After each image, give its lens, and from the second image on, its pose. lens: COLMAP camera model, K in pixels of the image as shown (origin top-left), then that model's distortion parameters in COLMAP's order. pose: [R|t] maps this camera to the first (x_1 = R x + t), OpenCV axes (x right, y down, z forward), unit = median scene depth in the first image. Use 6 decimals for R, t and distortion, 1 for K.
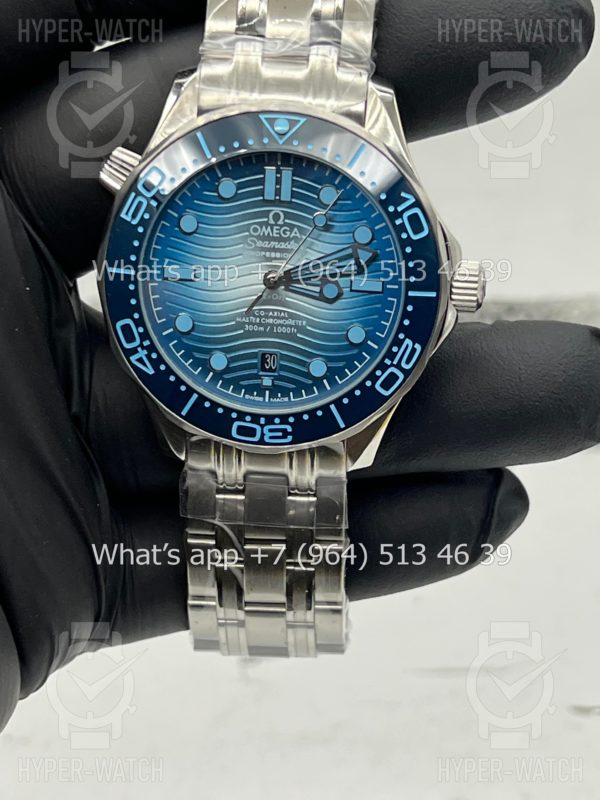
lens RADIAL K [[1936.4, 0, 303.1], [0, 1936.4, 404.6], [0, 0, 1]] dist [0.263354, 0.000000]
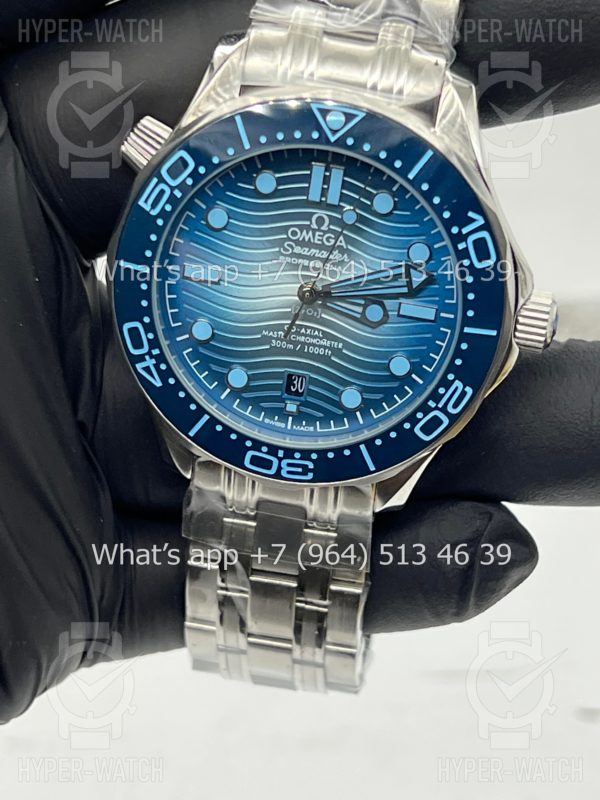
lens RADIAL K [[1936.4, 0, 300.4], [0, 1936.4, 398.1], [0, 0, 1]] dist [0.263354, 0.000000]
pose [[0.993419, 0.106206, -0.042889, 0.022254], [-0.101244, 0.989326, 0.104804, -0.107592], [0.053562, -0.099772, 0.993568, 0.144165]]
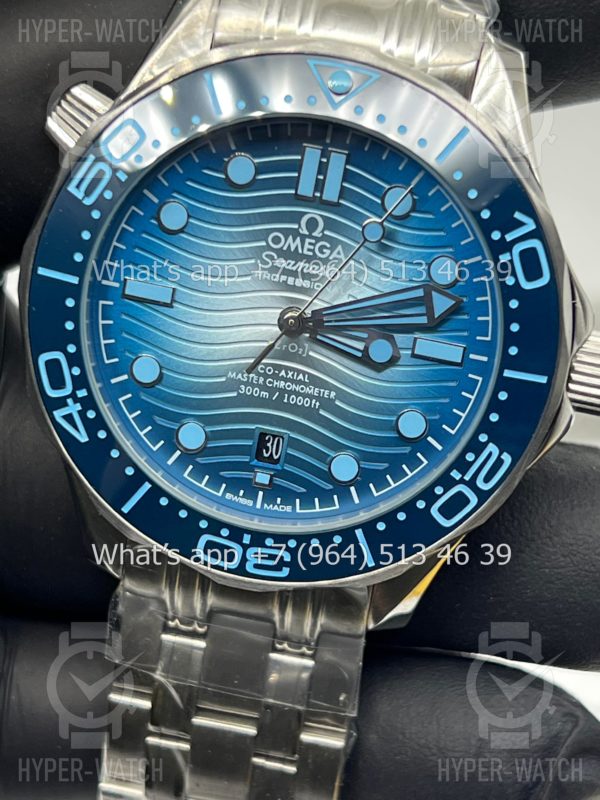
lens RADIAL K [[1936.4, 0, 300.4], [0, 1936.4, 394.3], [0, 0, 1]] dist [0.263354, 0.000000]
pose [[0.990558, 0.136395, -0.013857, -0.001191], [-0.136594, 0.990520, -0.014546, -0.031695], [0.011741, 0.016302, 0.999798, 0.364778]]
